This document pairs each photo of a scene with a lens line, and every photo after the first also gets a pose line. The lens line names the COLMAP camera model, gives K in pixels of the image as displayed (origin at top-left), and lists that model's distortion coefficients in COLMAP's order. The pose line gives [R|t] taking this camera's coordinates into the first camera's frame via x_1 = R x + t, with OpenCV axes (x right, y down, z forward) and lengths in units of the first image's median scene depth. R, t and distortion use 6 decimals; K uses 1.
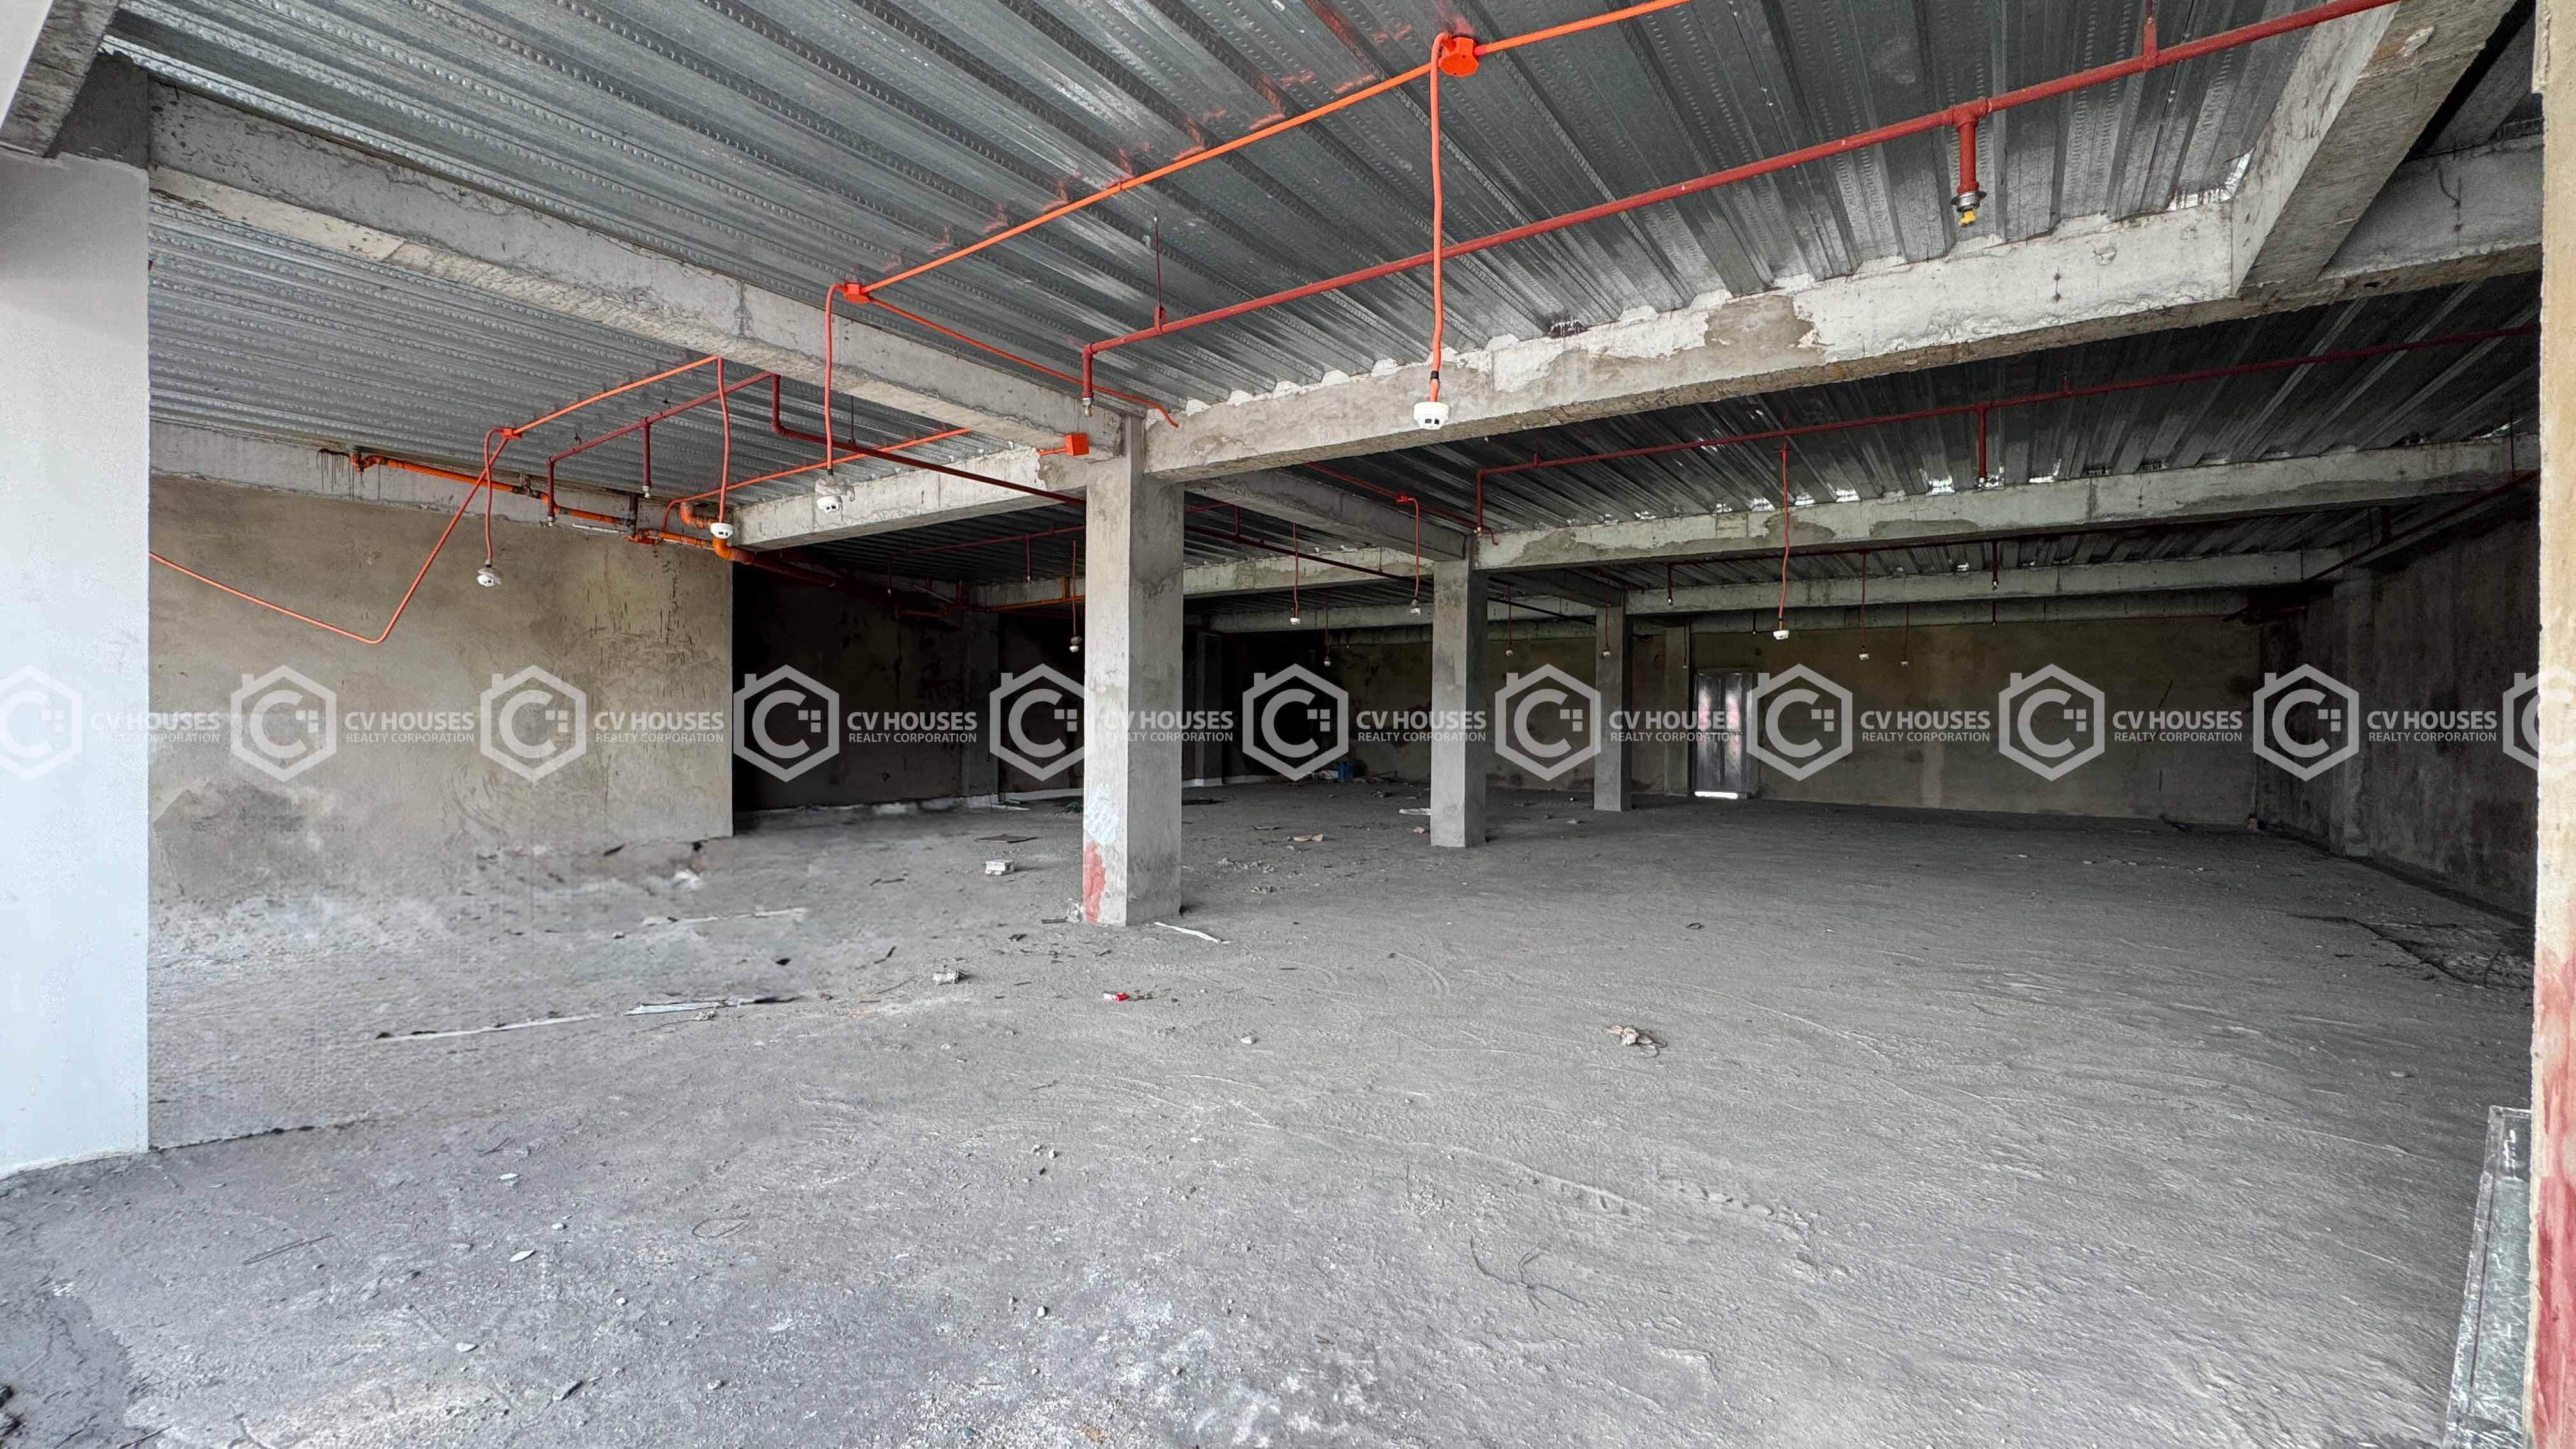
lens RADIAL K [[1029.3, 0, 1288.0], [0, 1029.3, 724.5], [0, 0, 1]] dist [-0.002976, 0.000428]
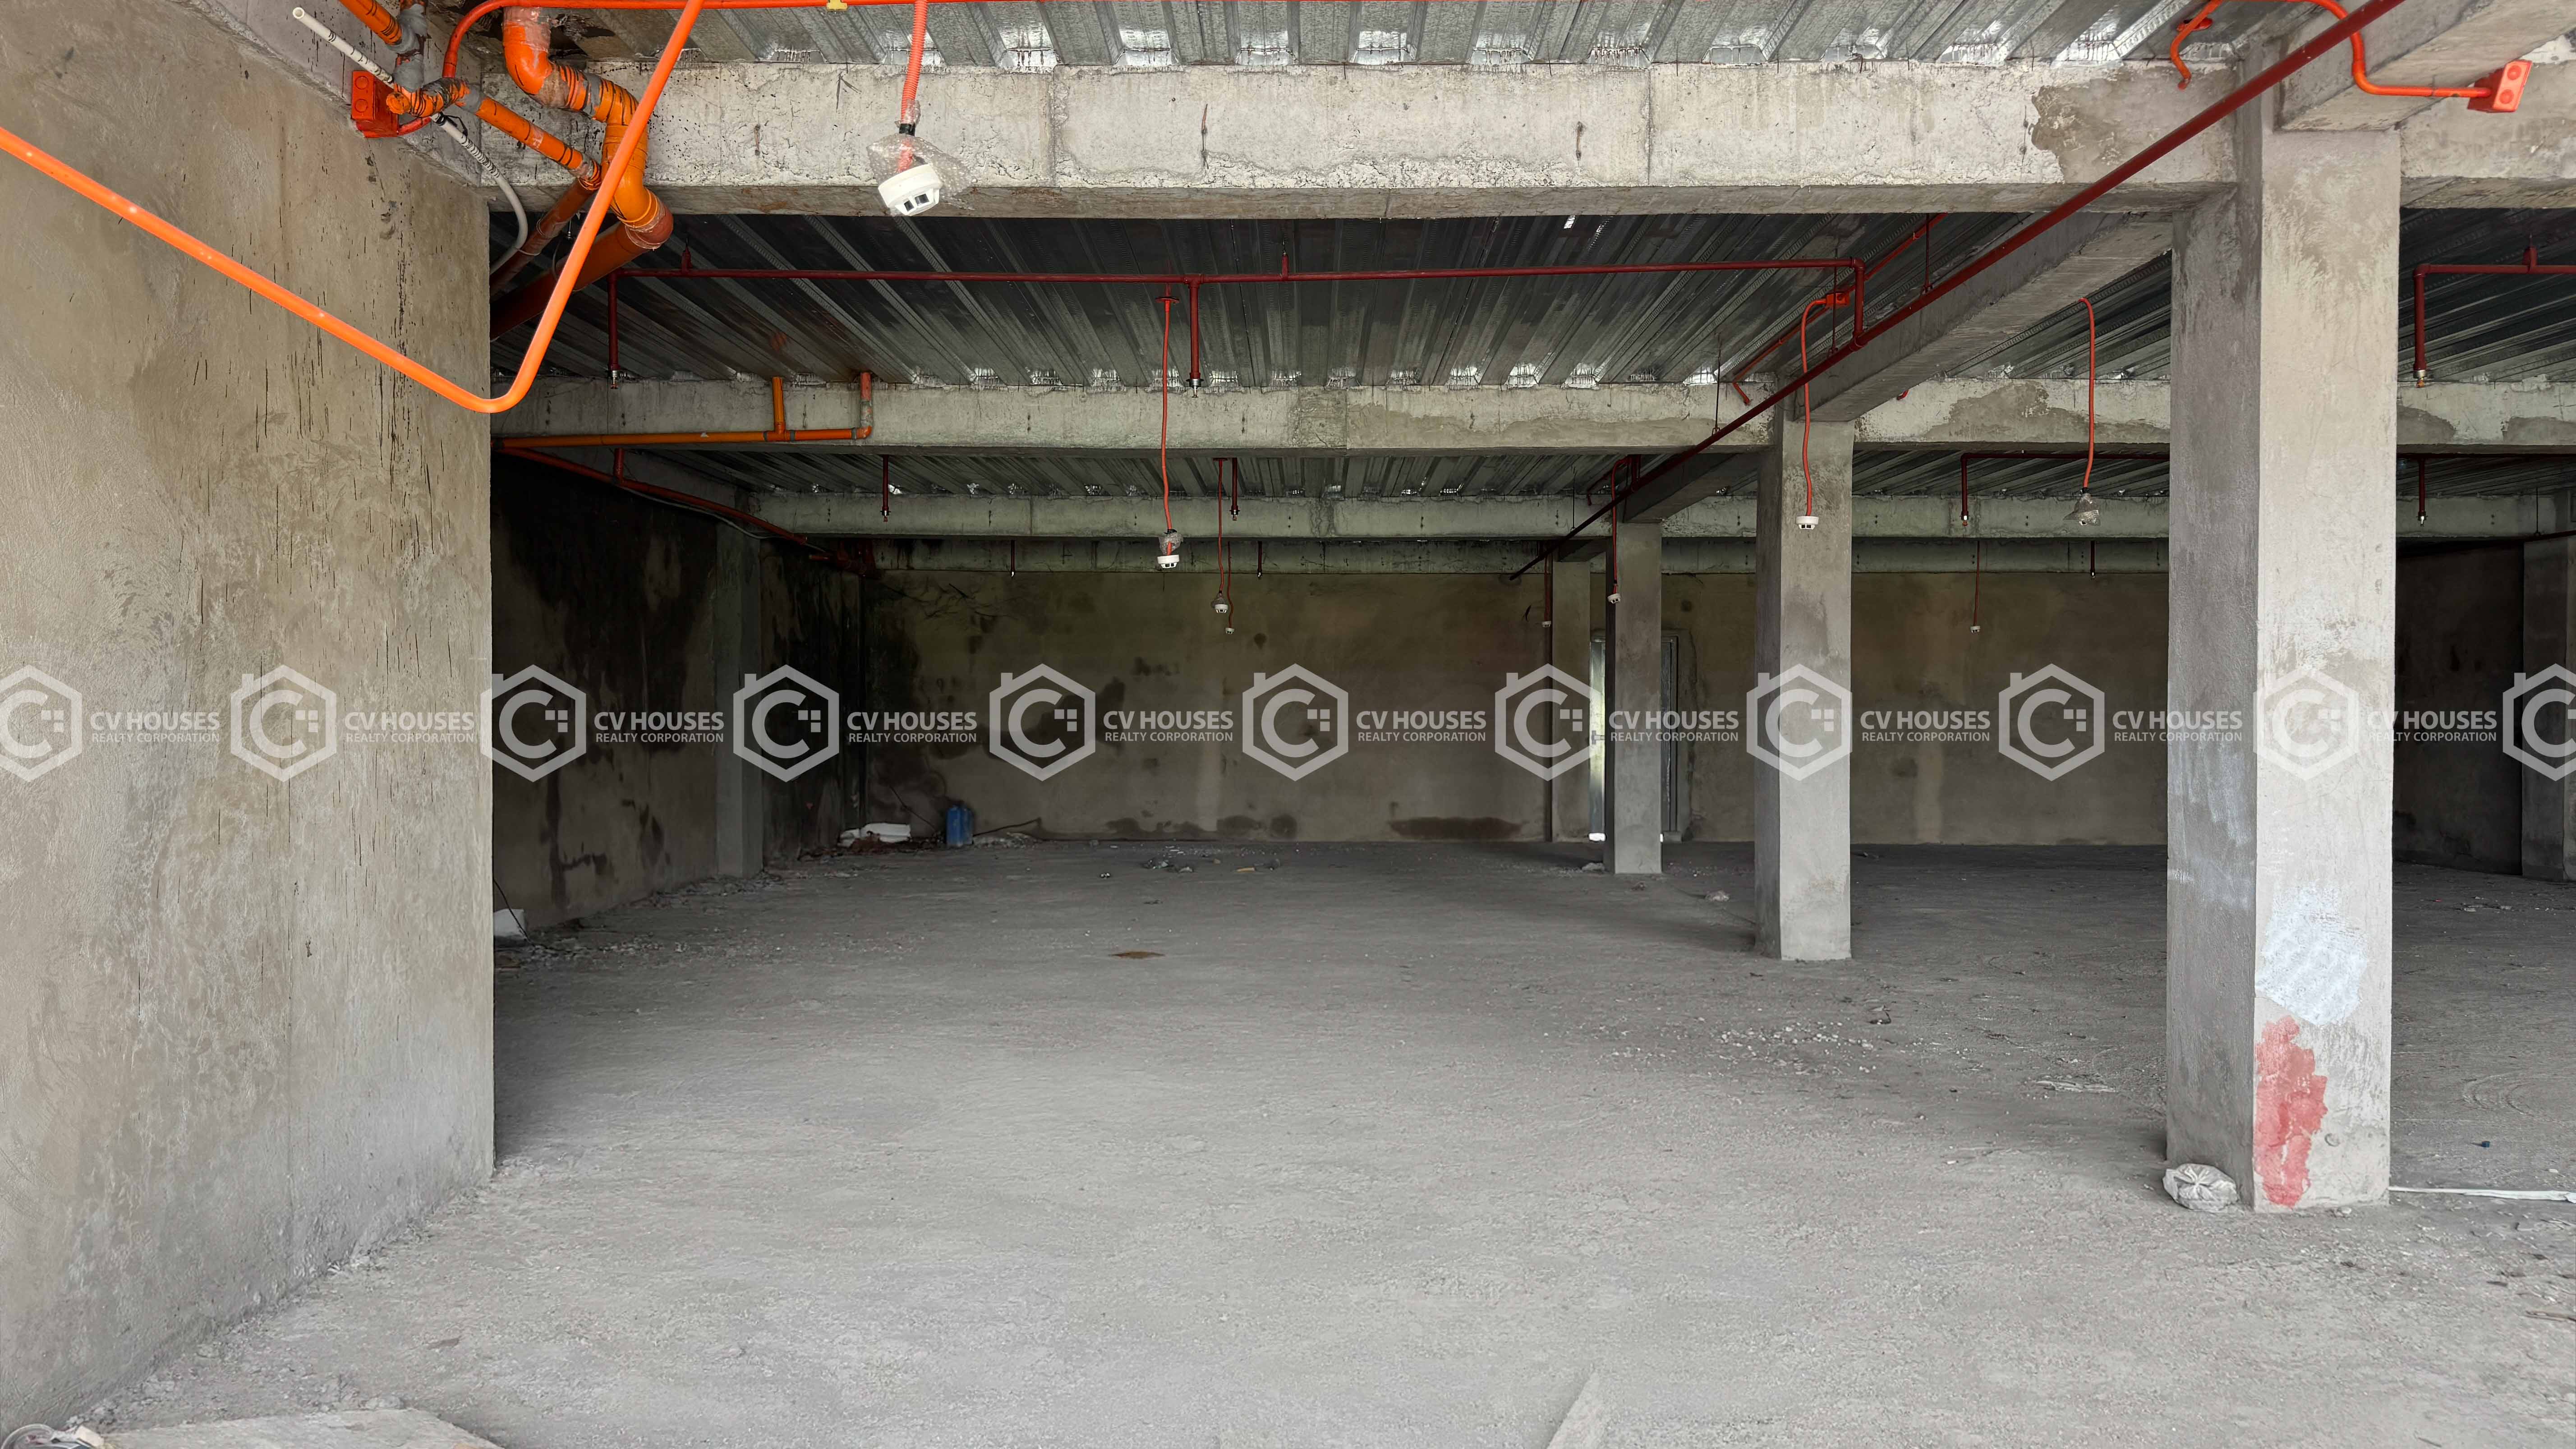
lens RADIAL K [[1791.4, 0, 1286.0], [0, 1791.4, 731.7], [0, 0, 1]] dist [0.043346, -0.052072]
pose [[0.826225, -0.012843, 0.563194, -1.001403], [0.009416, 0.999915, 0.008988, -0.017395], [-0.563261, -0.002123, 0.826276, 0.643561]]
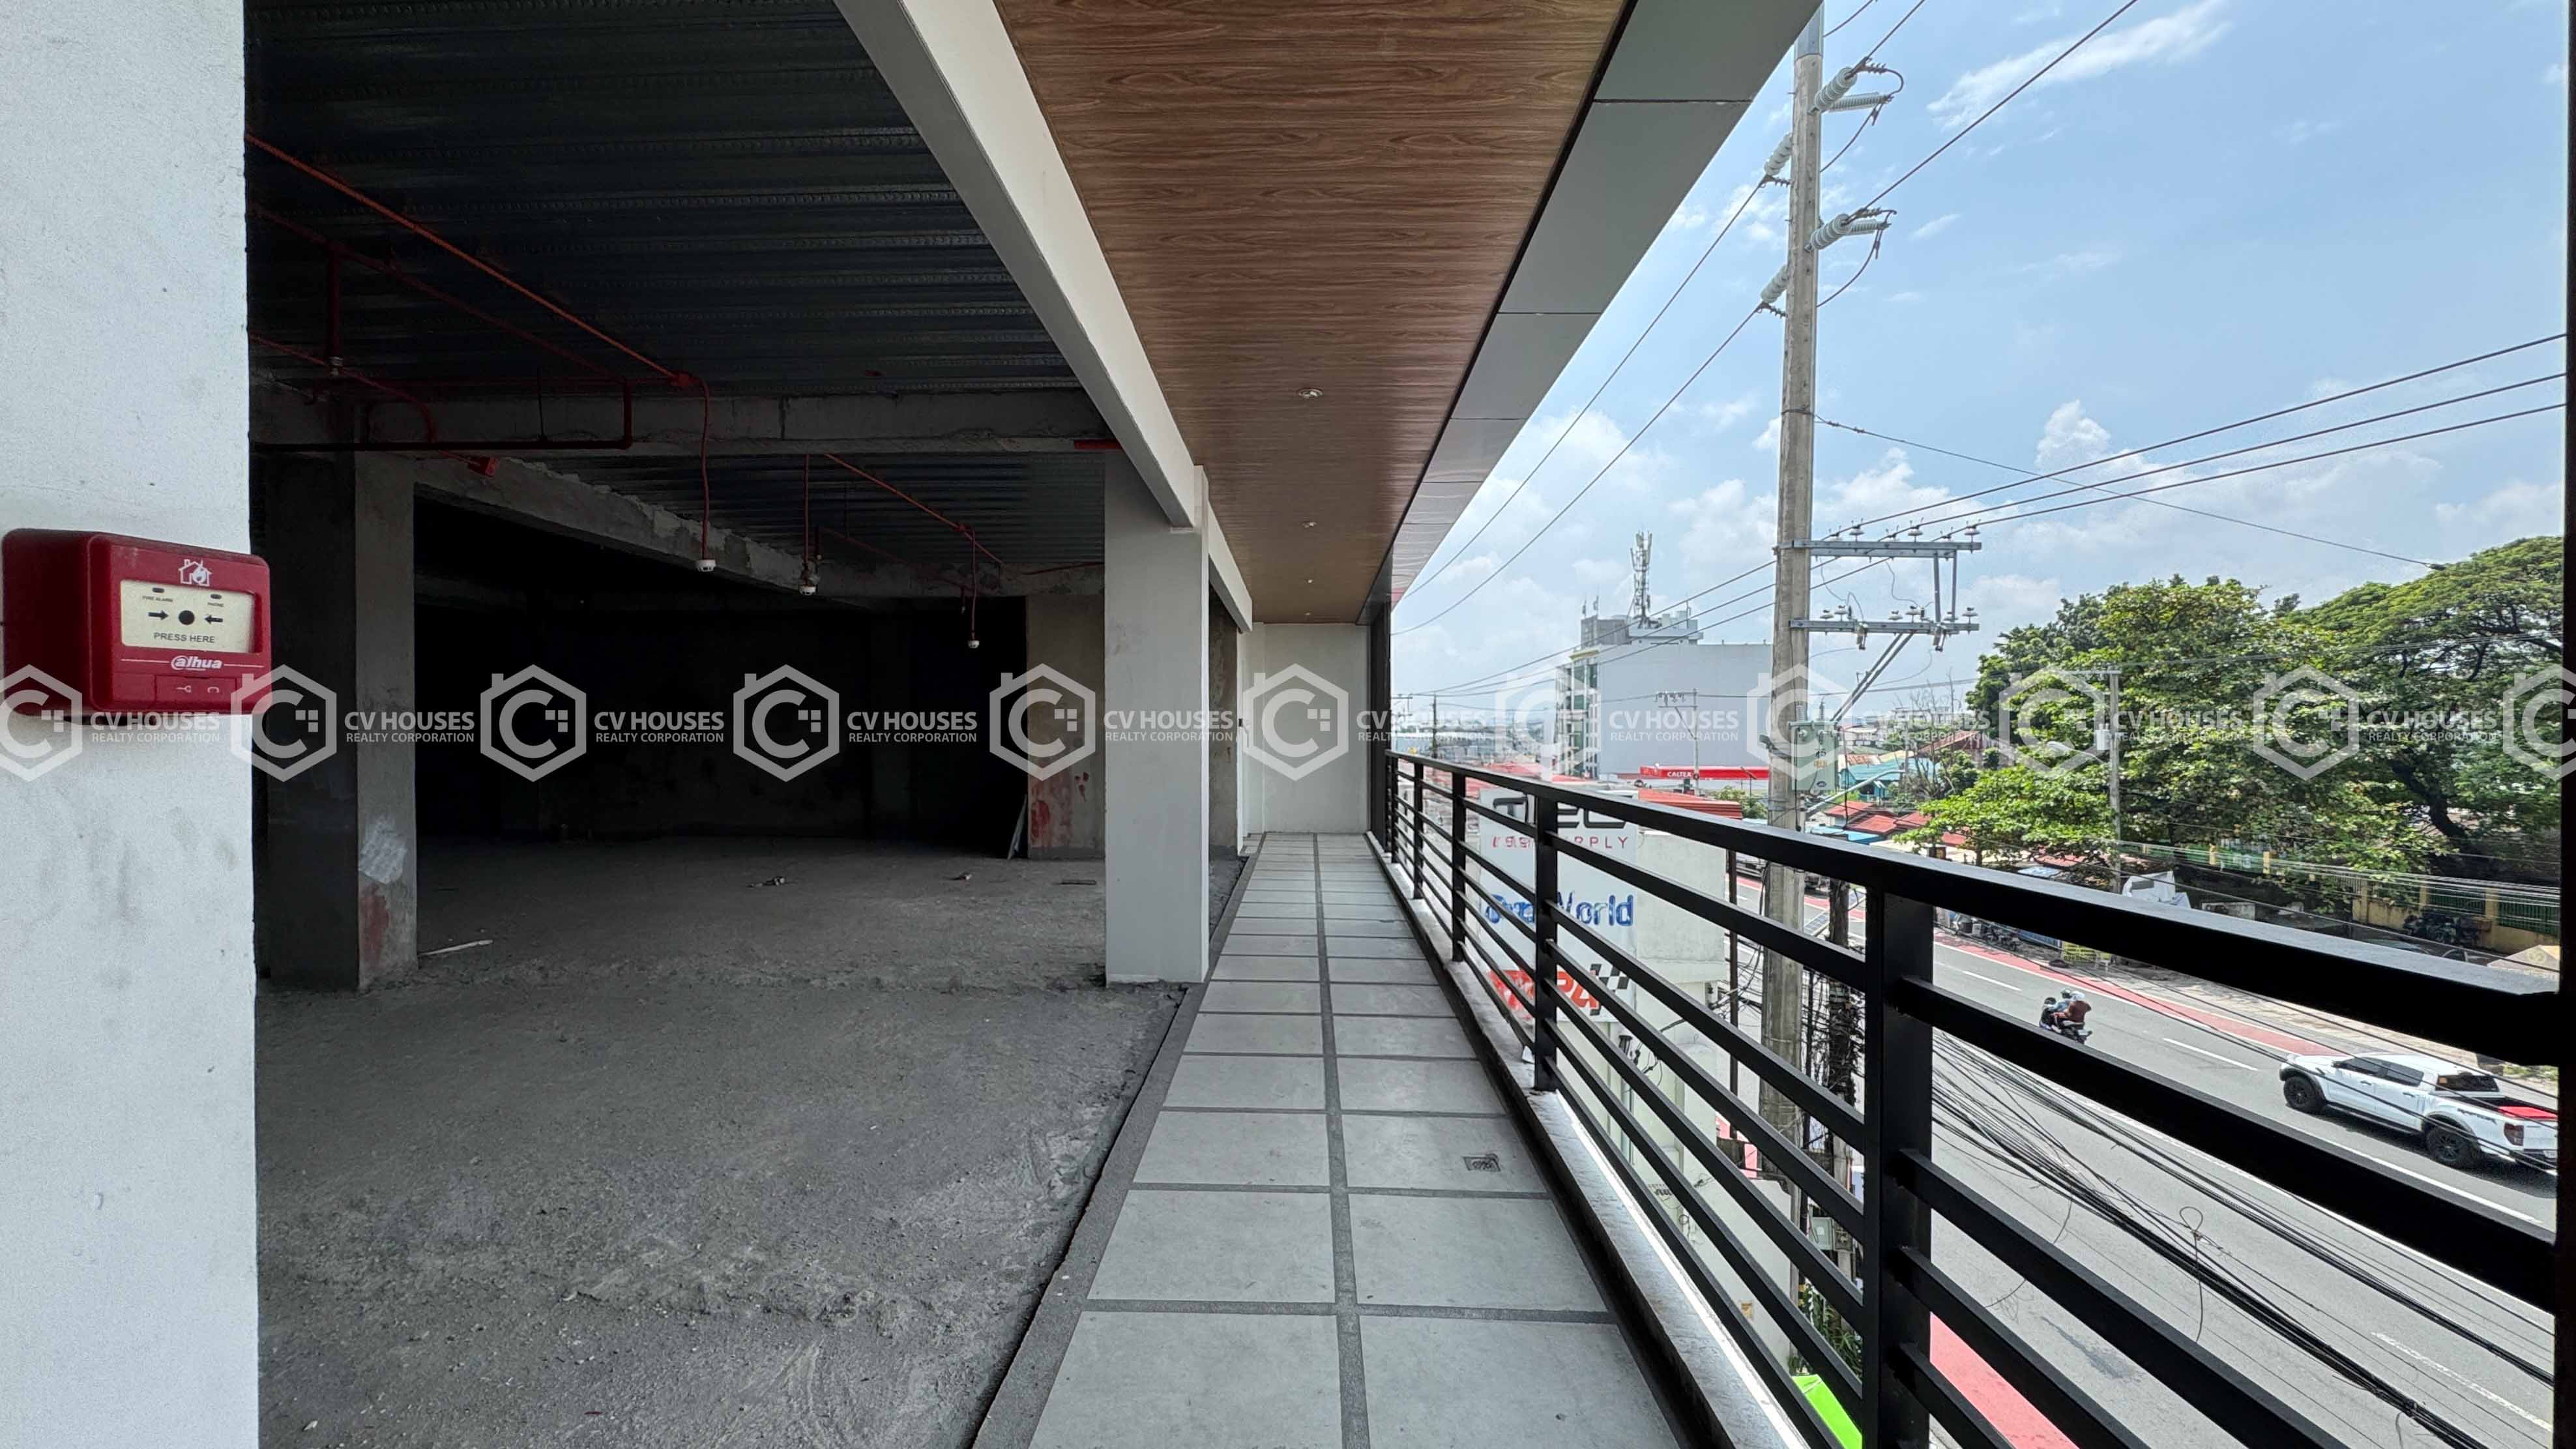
lens RADIAL K [[1047.7, 0, 1282.8], [0, 1047.7, 743.7], [0, 0, 1]] dist [-0.000971, -0.000105]
pose [[-0.538331, -0.018709, 0.842526, -1.415039], [0.001204, 0.999735, 0.022970, -0.025094], [-0.842733, 0.013380, -0.538166, 0.866137]]
